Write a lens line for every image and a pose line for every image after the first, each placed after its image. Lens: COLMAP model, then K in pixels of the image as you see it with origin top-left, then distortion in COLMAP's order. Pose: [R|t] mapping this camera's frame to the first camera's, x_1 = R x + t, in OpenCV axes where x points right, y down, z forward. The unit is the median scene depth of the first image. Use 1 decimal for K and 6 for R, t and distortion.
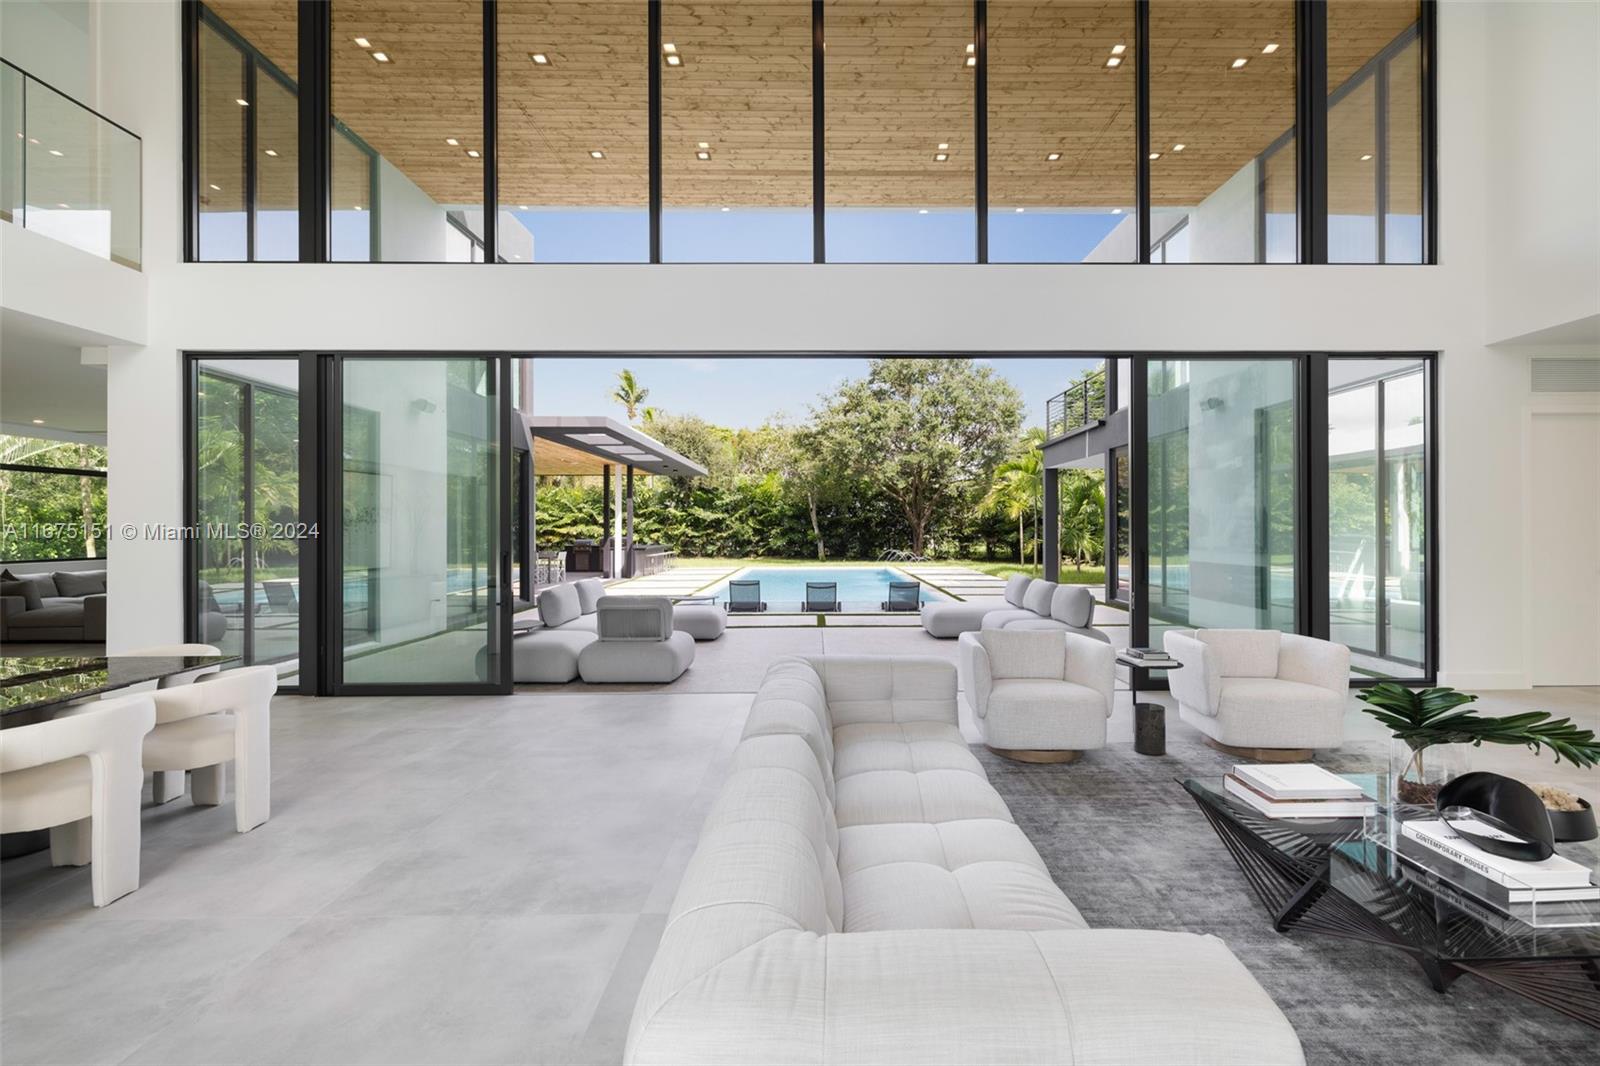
lens RADIAL K [[684.4, 0, 831.1], [0, 684.4, 526.5], [0, 0, 1]] dist [0.001171, 0.000200]
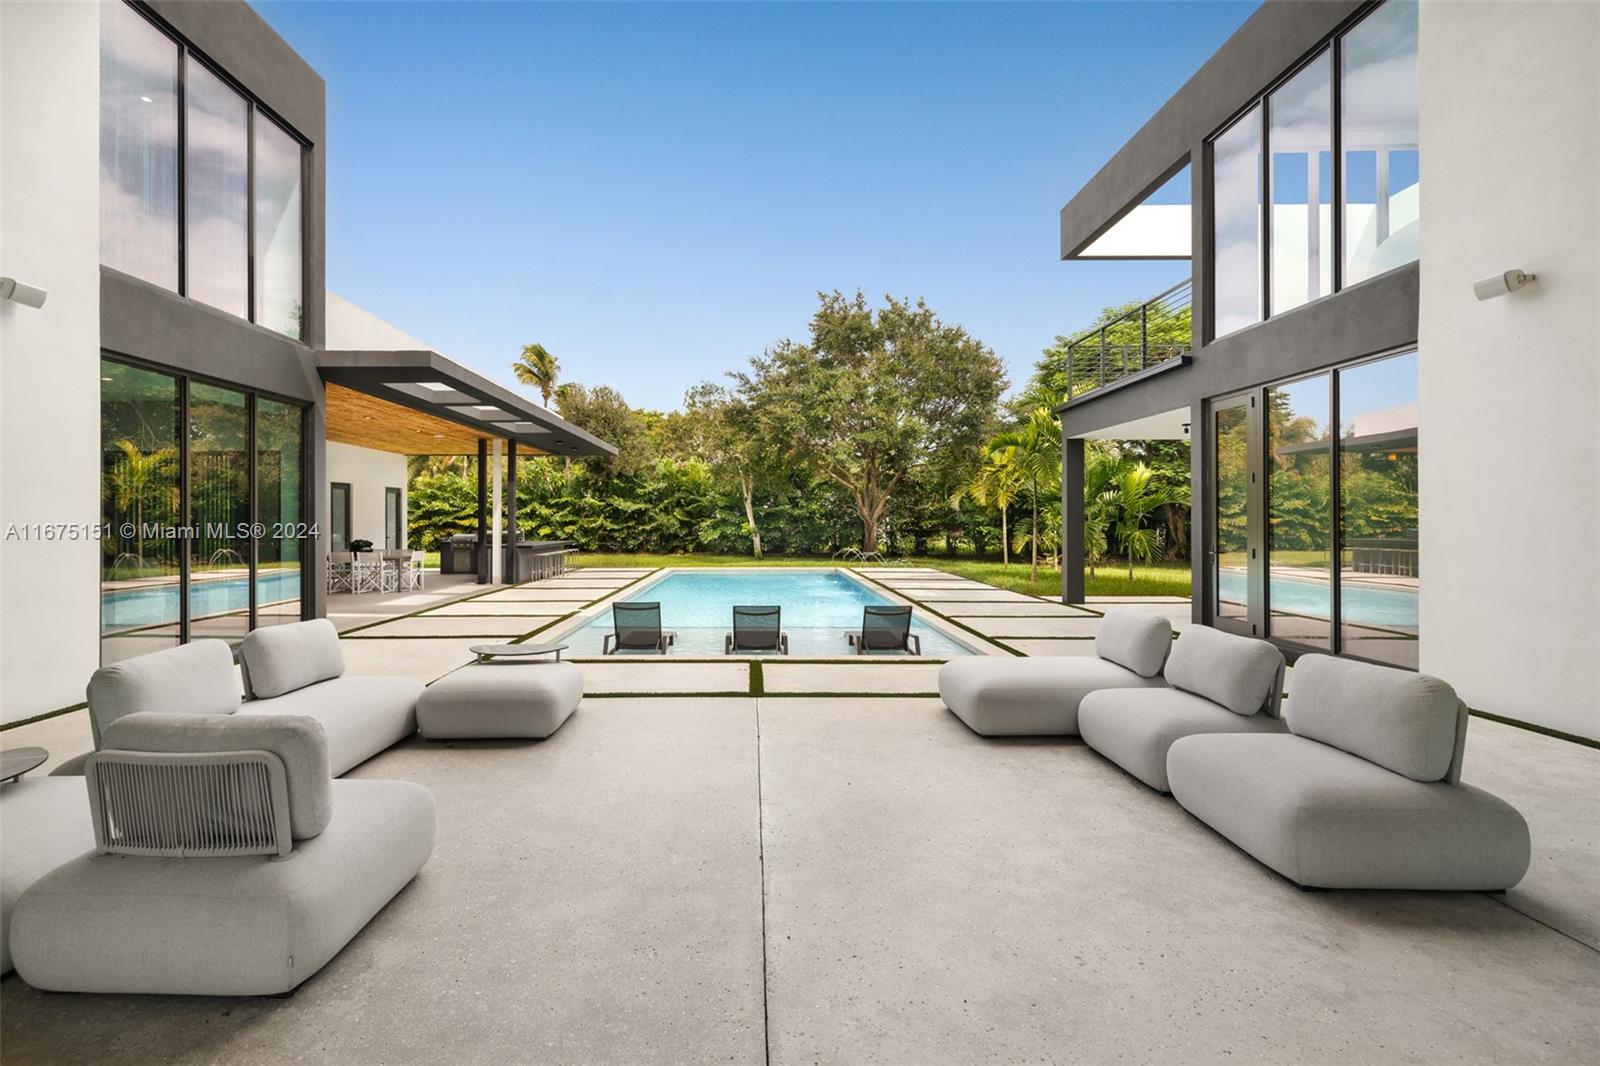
lens RADIAL K [[686.1, 0, 751.0], [0, 686.1, 520.4], [0, 0, 1]] dist [-0.001223, -0.000583]
pose [[0.999697, 0.001978, -0.024527, -0.002412], [-0.001929, 0.999996, 0.002053, 0.000603], [0.024531, -0.002005, 0.999697, 0.211248]]
